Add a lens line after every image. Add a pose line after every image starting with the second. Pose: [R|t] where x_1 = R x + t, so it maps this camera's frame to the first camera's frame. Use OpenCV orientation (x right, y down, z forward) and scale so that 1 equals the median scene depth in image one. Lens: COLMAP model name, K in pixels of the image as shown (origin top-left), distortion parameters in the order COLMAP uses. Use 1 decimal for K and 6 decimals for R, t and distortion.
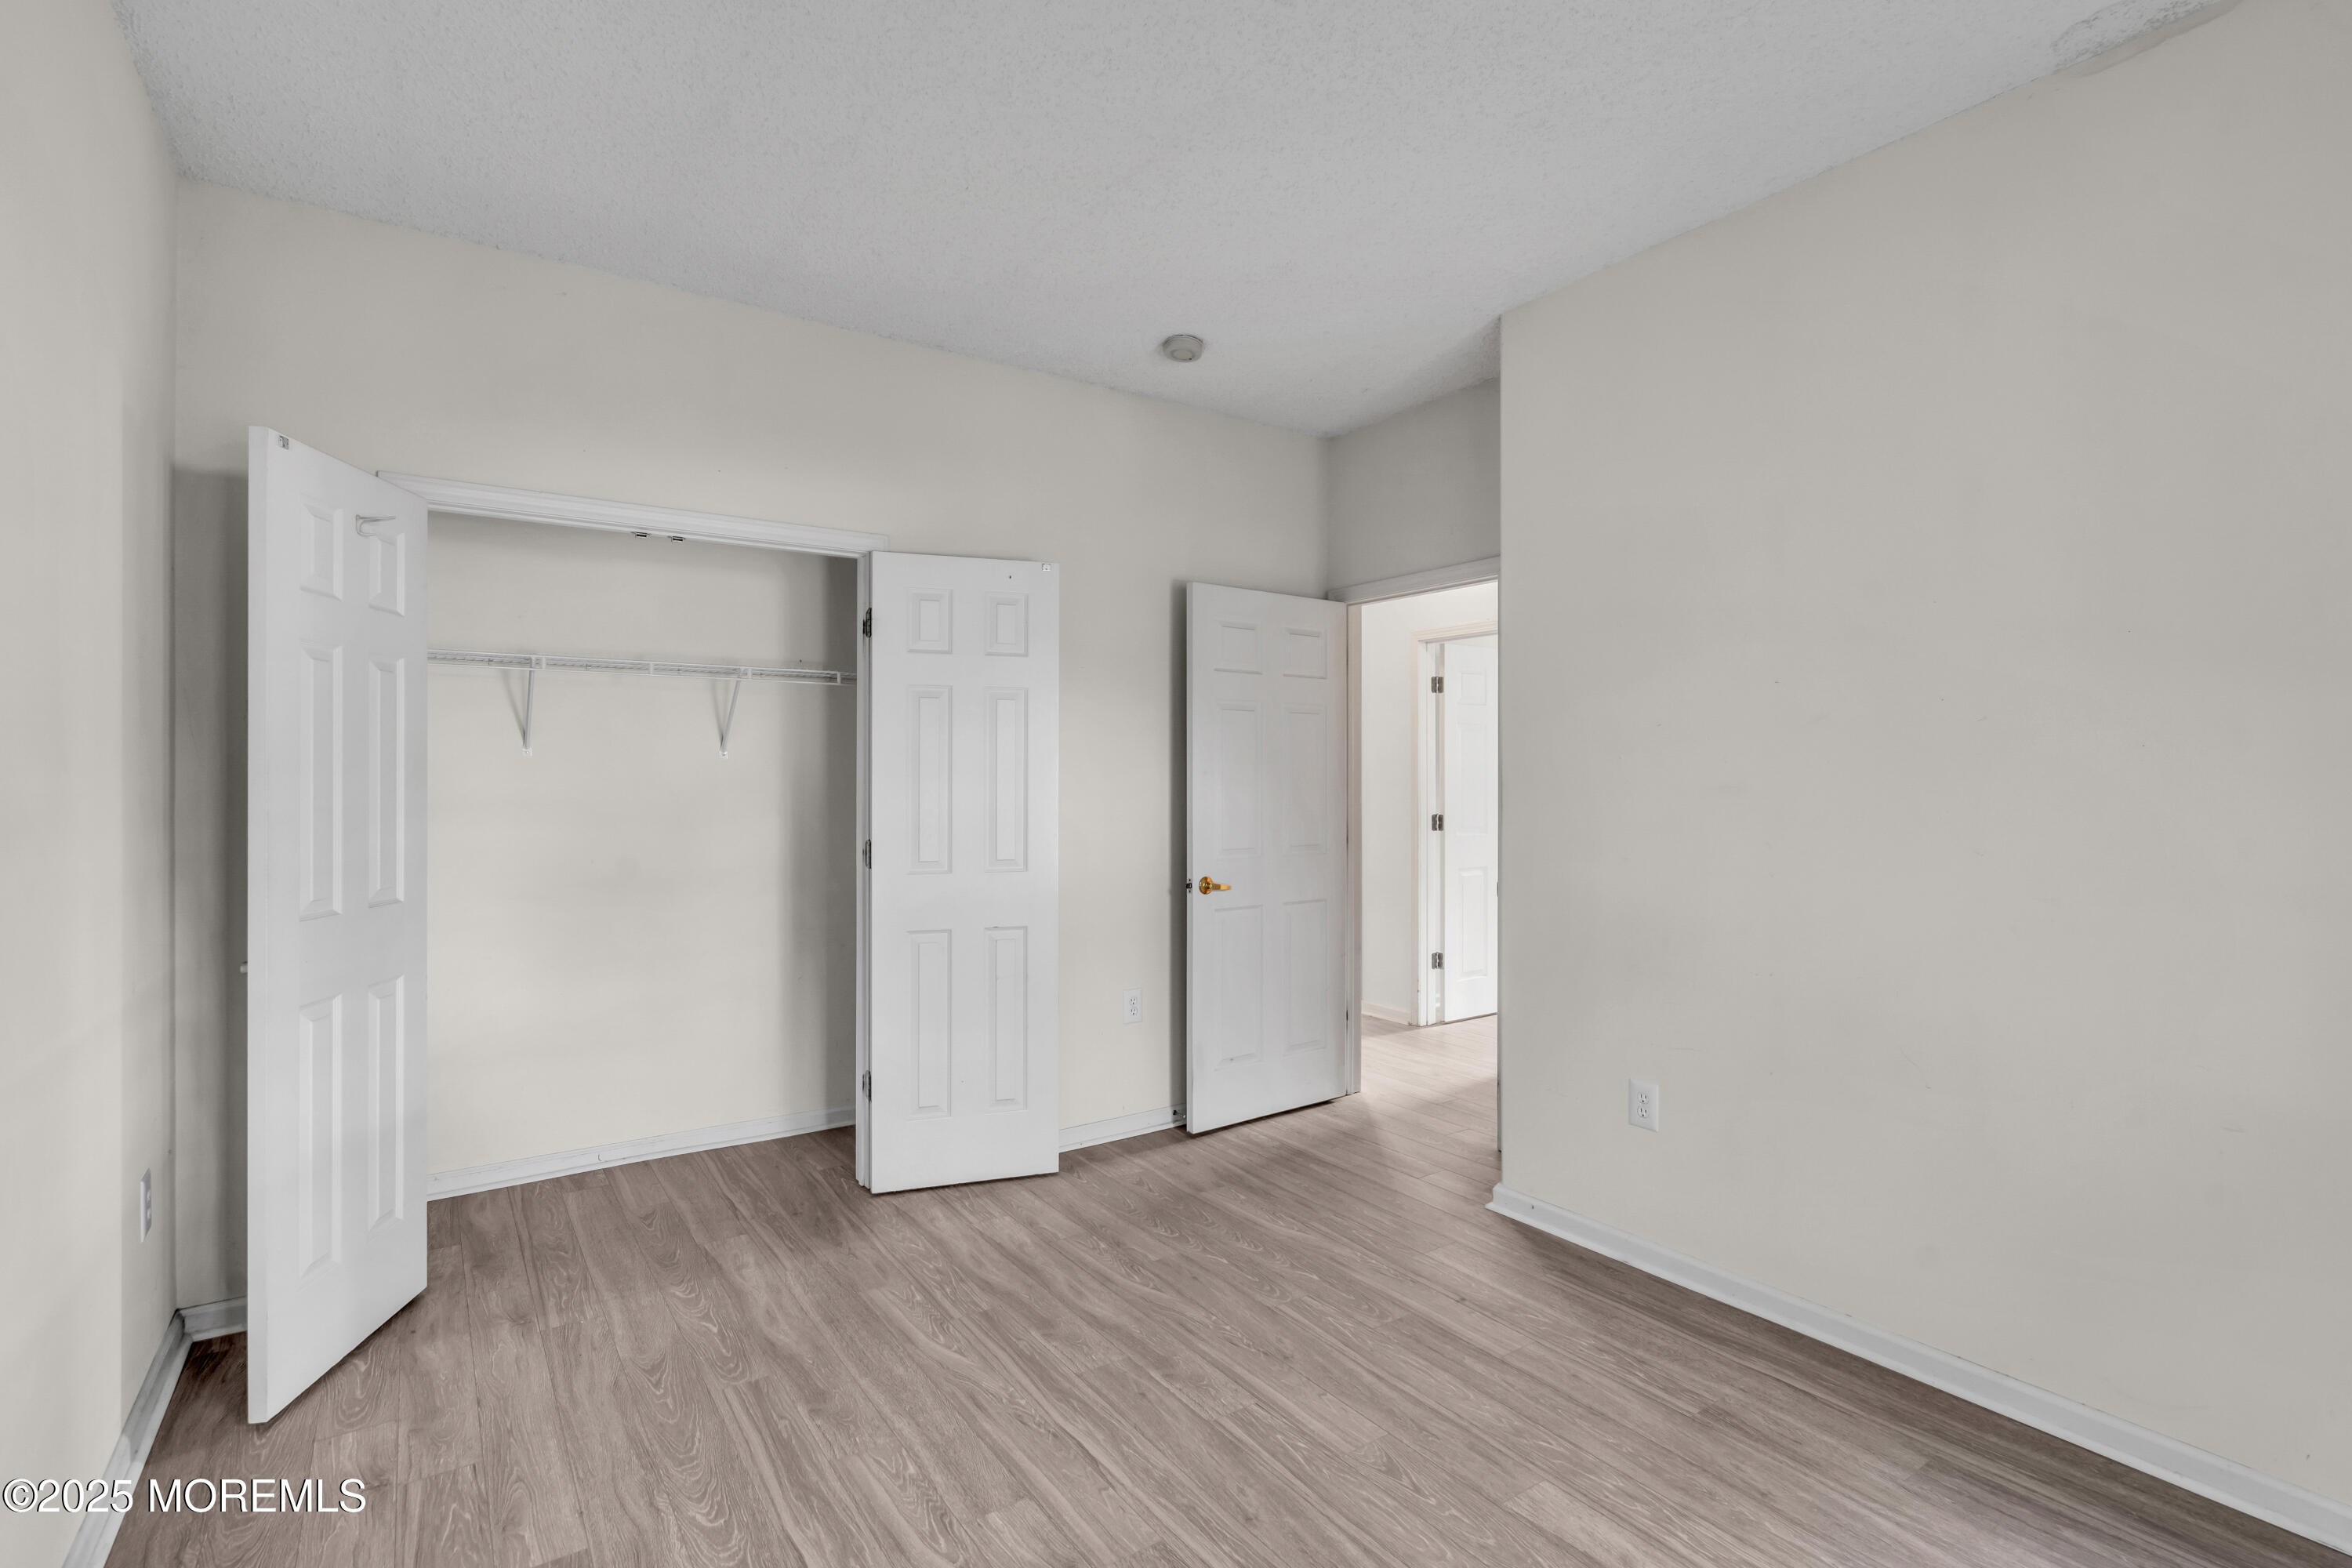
lens RADIAL K [[1077.3, 0, 1175.0], [0, 1077.3, 777.3], [0, 0, 1]] dist [0.000587, 0.000103]
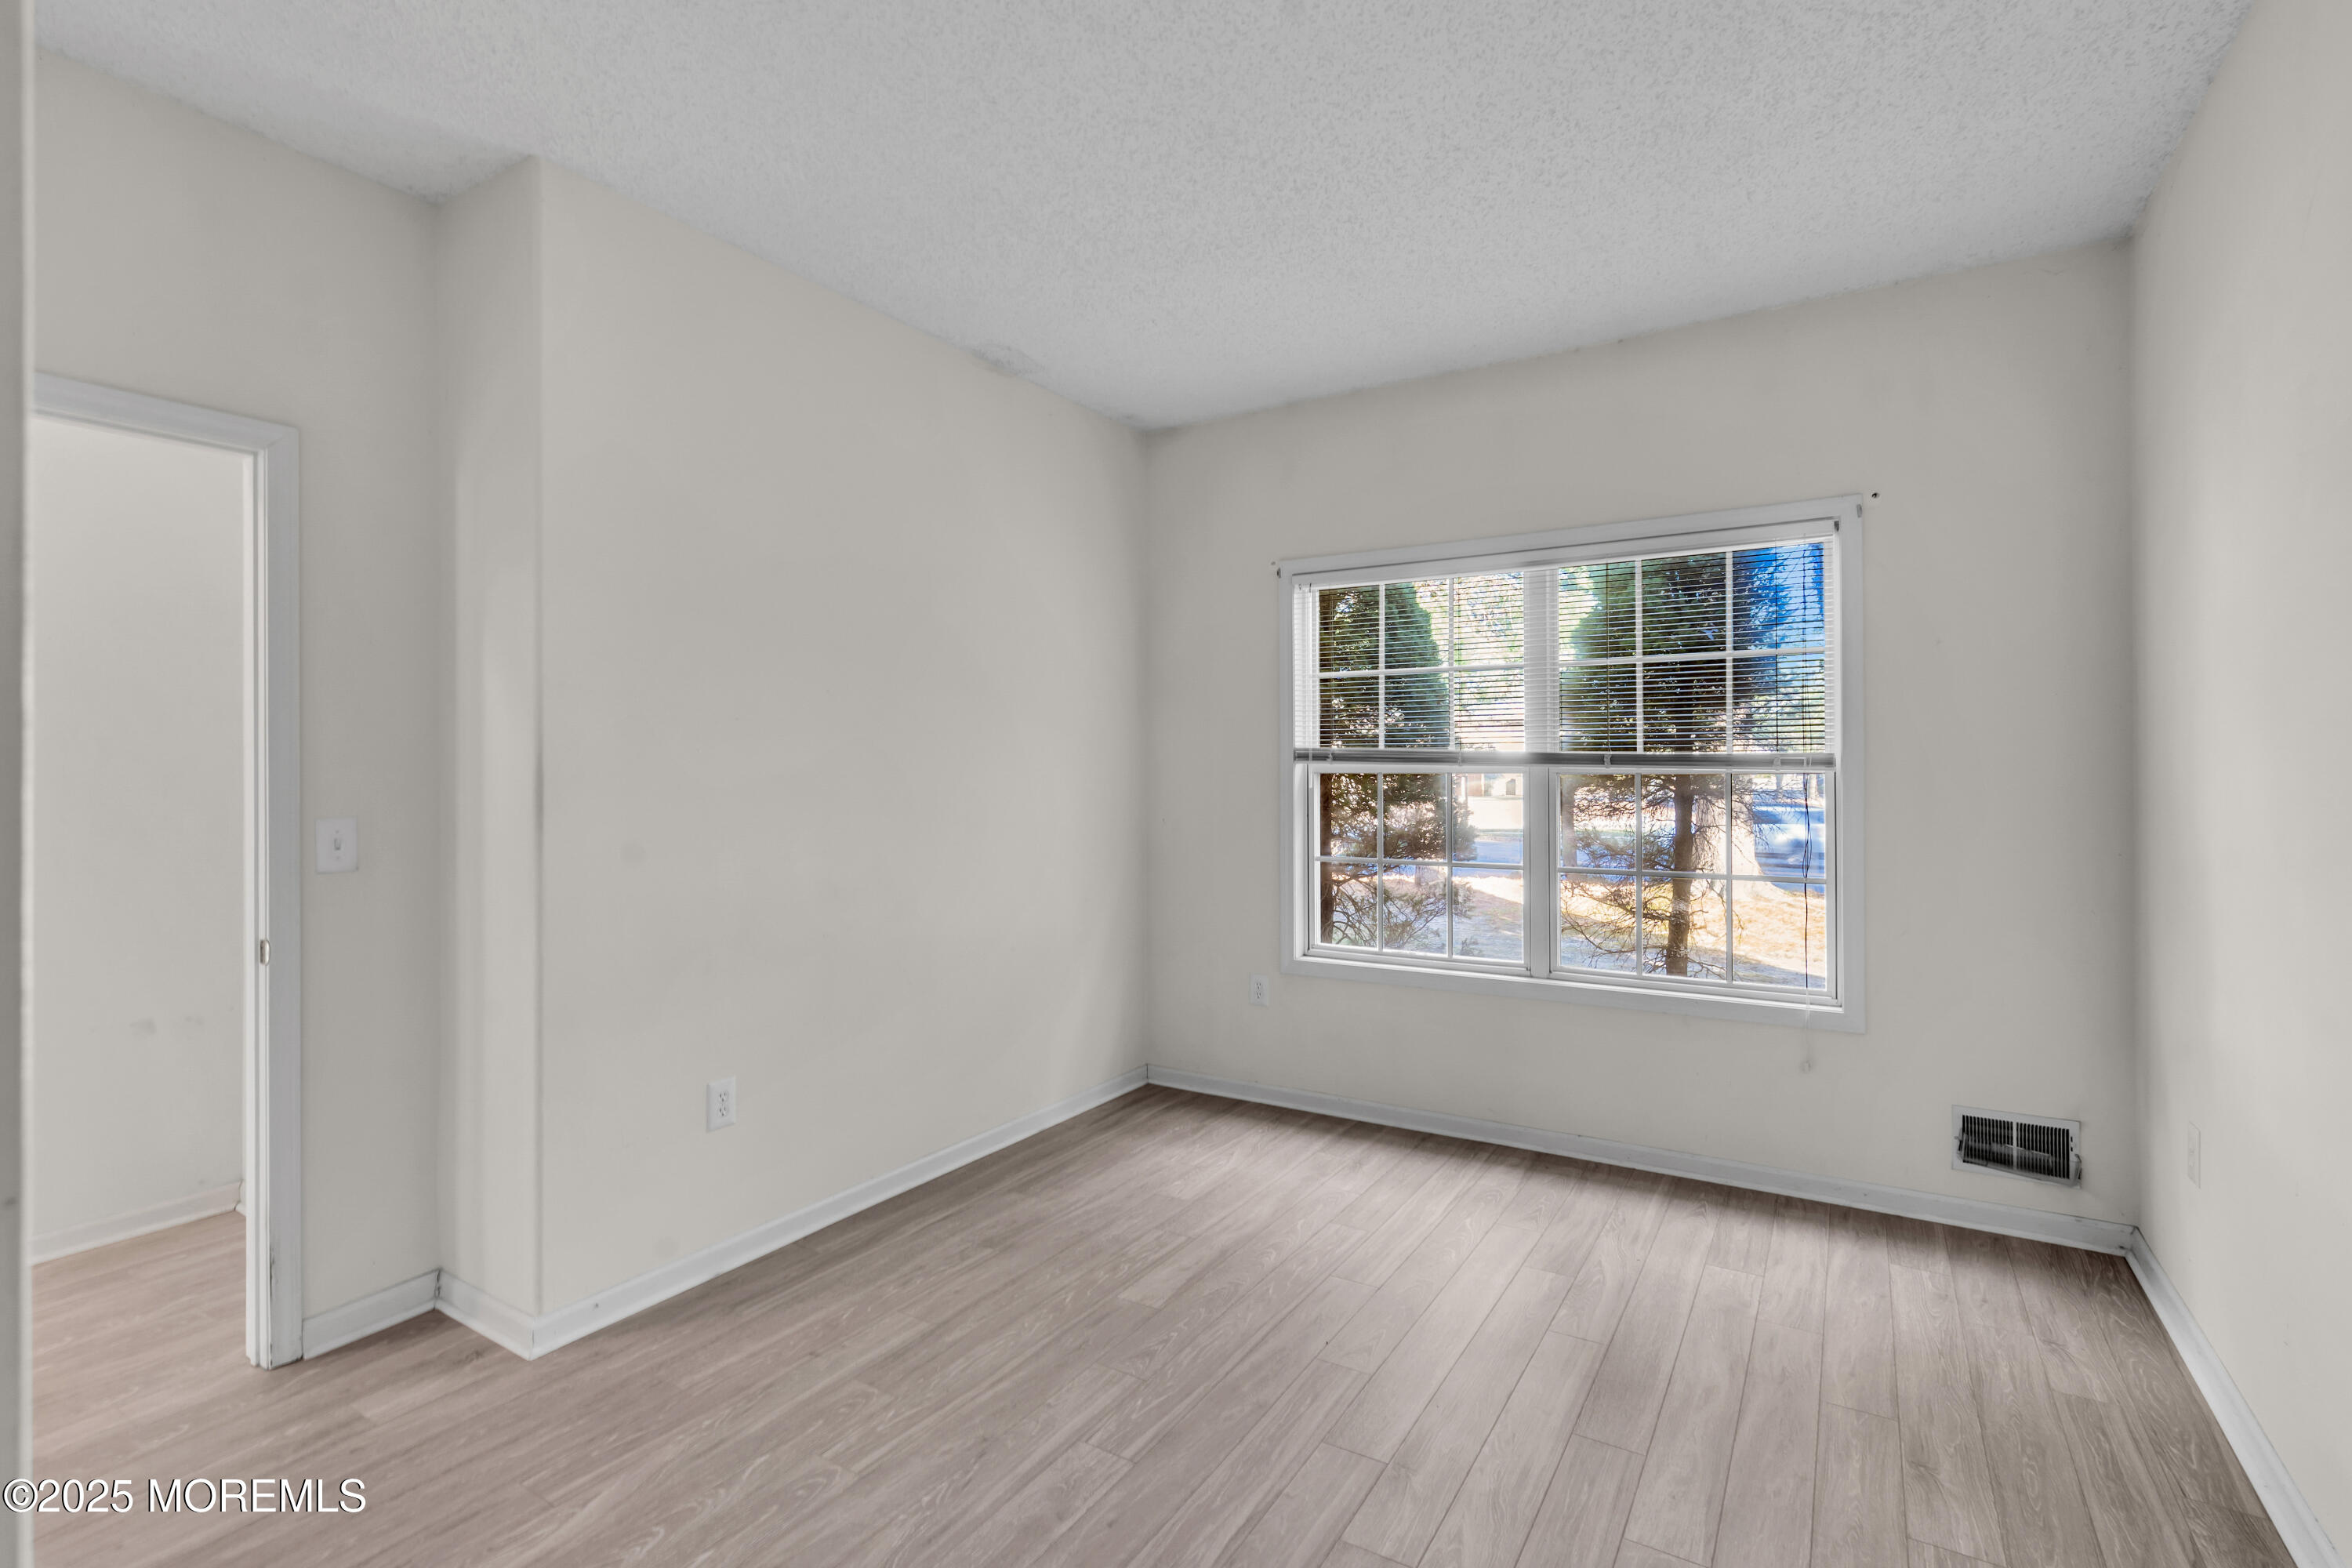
lens RADIAL K [[1077.3, 0, 1174.5], [0, 1077.3, 774.9], [0, 0, 1]] dist [0.000587, 0.000103]
pose [[-0.384644, -0.001395, 0.923064, -0.772297], [0.005082, 0.999981, 0.003629, 0.004319], [-0.923051, 0.006087, -0.384630, 1.223448]]
